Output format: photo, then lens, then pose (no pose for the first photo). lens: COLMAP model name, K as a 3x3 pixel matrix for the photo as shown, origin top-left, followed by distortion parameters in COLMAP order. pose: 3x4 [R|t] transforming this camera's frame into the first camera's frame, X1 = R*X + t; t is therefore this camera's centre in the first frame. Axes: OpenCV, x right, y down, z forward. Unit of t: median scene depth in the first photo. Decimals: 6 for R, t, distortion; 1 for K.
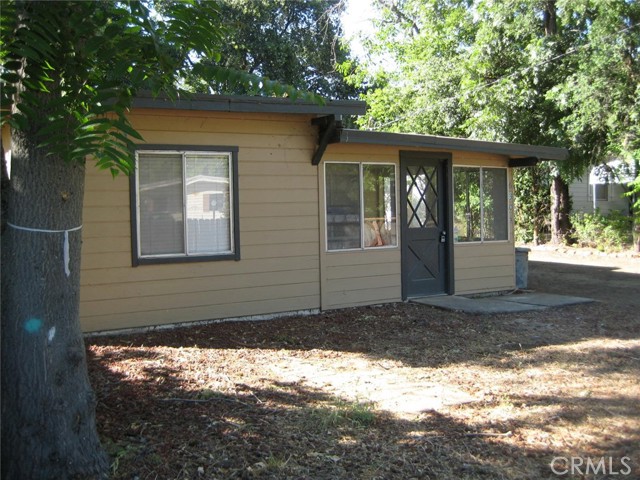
lens RADIAL K [[667.5, 0, 322.7], [0, 667.5, 232.7], [0, 0, 1]] dist [-0.164555, 0.229236]
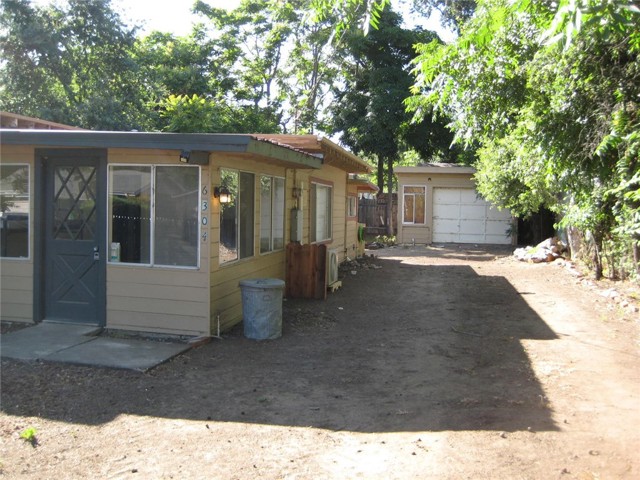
lens RADIAL K [[667.5, 0, 322.7], [0, 667.5, 232.7], [0, 0, 1]] dist [-0.164555, 0.229236]
pose [[0.748577, 0.054217, -0.660827, 1.102995], [-0.062346, 0.997991, 0.011254, -0.054439], [0.660110, 0.032776, 0.750454, 0.702218]]
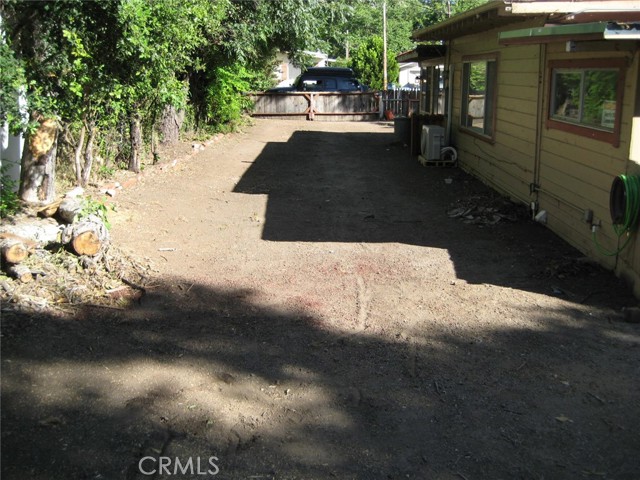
lens RADIAL K [[667.5, 0, 322.7], [0, 667.5, 232.7], [0, 0, 1]] dist [-0.164555, 0.229236]
pose [[-0.858456, -0.100956, 0.502852, -0.490568], [0.044338, 0.962158, 0.268860, -0.195156], [-0.510966, 0.253100, -0.821495, 3.365953]]
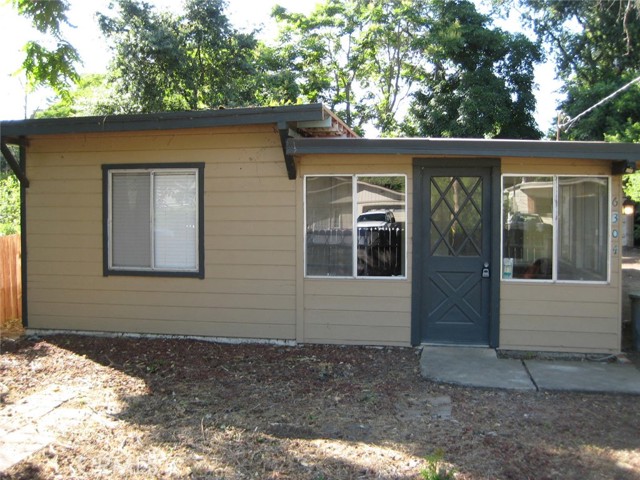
lens RADIAL K [[667.5, 0, 322.7], [0, 667.5, 232.7], [0, 0, 1]] dist [-0.164555, 0.229236]
pose [[0.756509, 0.036797, -0.652947, 0.640226], [-0.043476, 0.999037, 0.005930, -0.039302], [0.652537, 0.023901, 0.757380, 0.372395]]
